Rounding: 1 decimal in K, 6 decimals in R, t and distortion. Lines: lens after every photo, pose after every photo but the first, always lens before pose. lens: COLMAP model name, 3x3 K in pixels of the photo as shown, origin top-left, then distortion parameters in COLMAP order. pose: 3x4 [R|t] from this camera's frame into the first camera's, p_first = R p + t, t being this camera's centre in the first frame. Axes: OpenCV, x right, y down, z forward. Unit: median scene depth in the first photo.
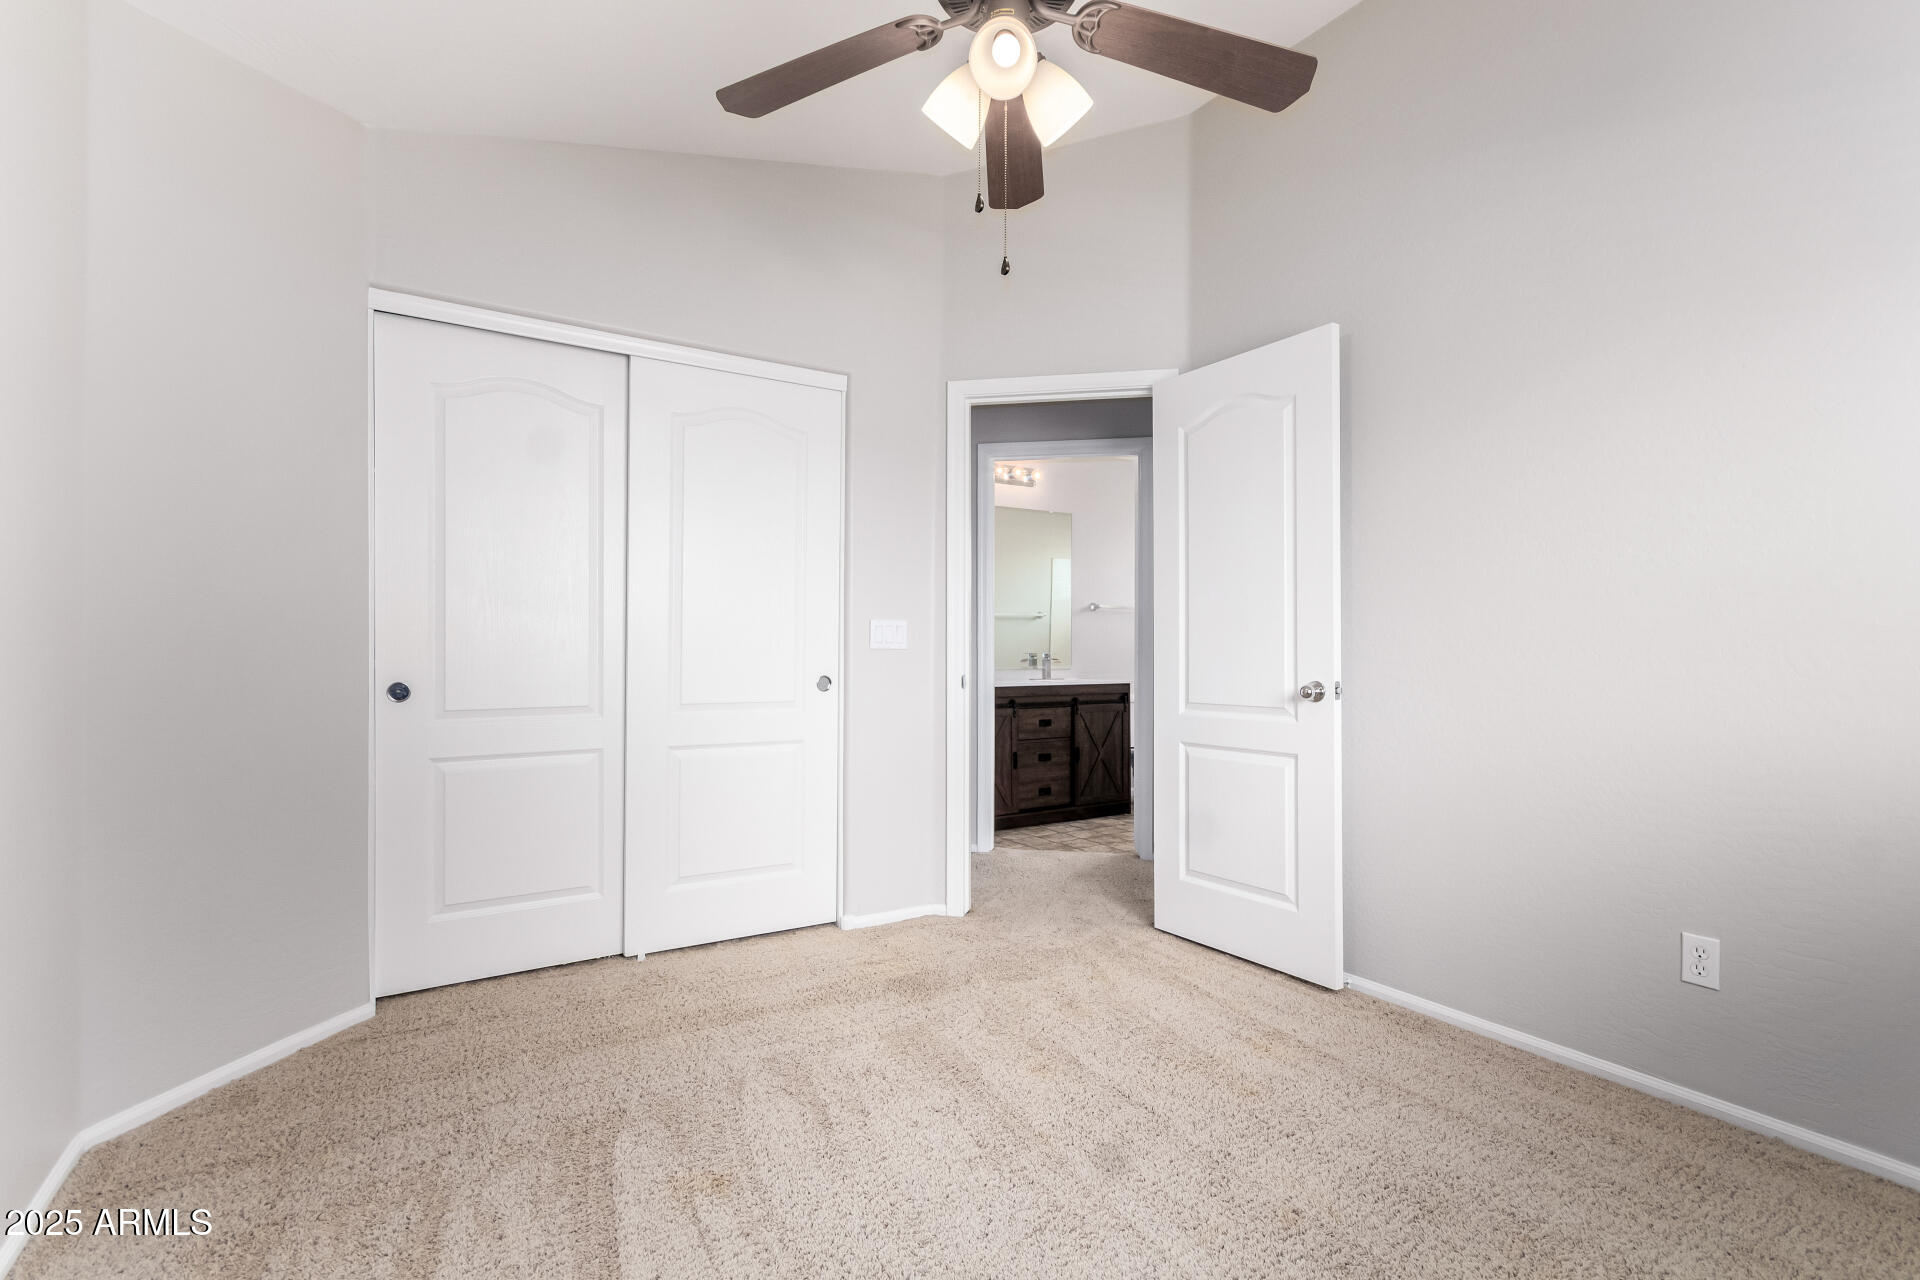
lens RADIAL K [[897.0, 0, 963.9], [0, 897.0, 645.5], [0, 0, 1]] dist [0.004370, 0.000972]
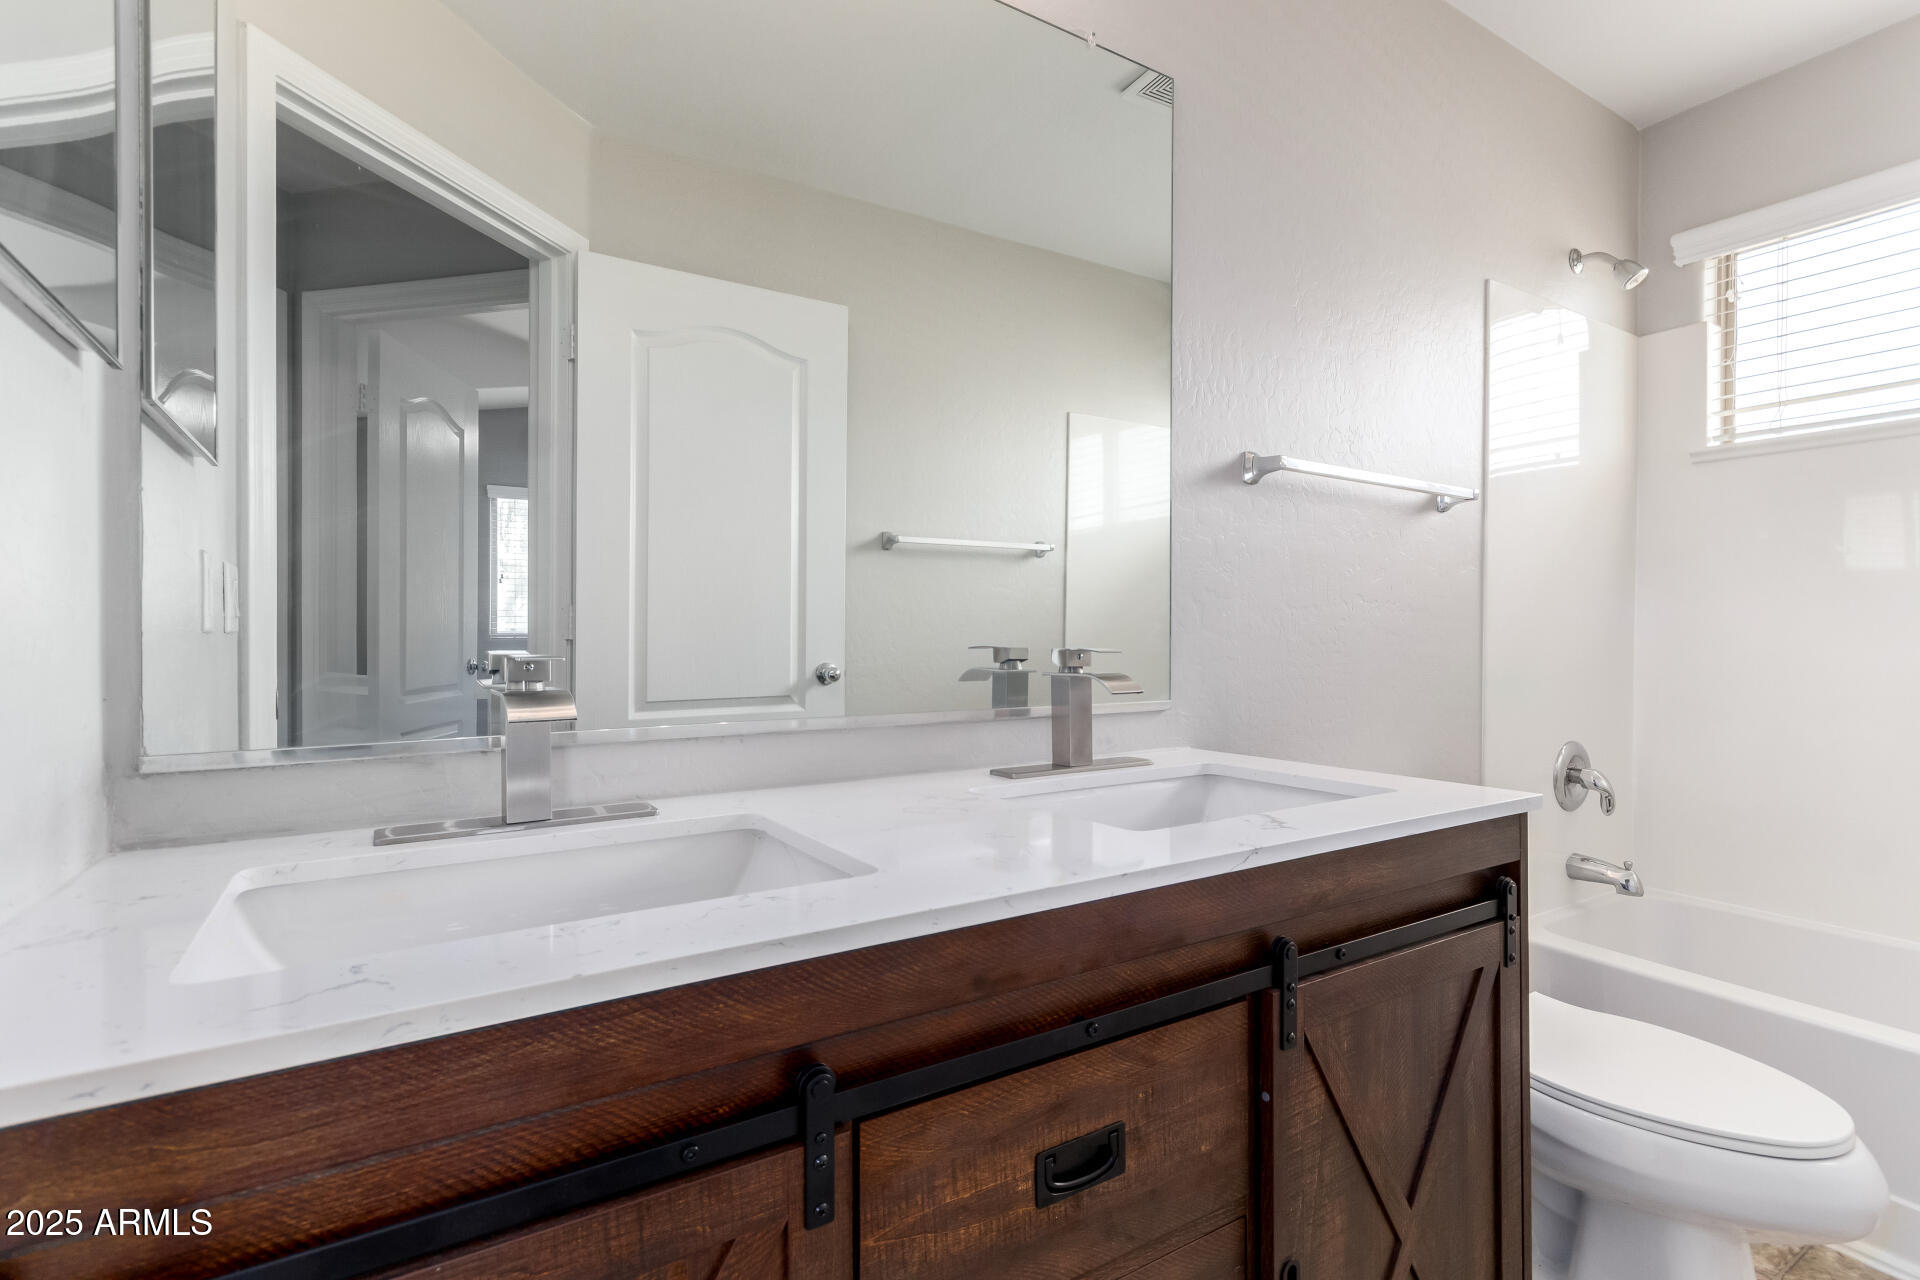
lens RADIAL K [[897.0, 0, 955.6], [0, 897.0, 642.4], [0, 0, 1]] dist [0.004370, 0.000972]
pose [[0.999974, 0.004196, -0.005827, 0.068192], [-0.004156, 0.999968, 0.006810, 0.006310], [0.005855, -0.006786, 0.999960, 0.815271]]
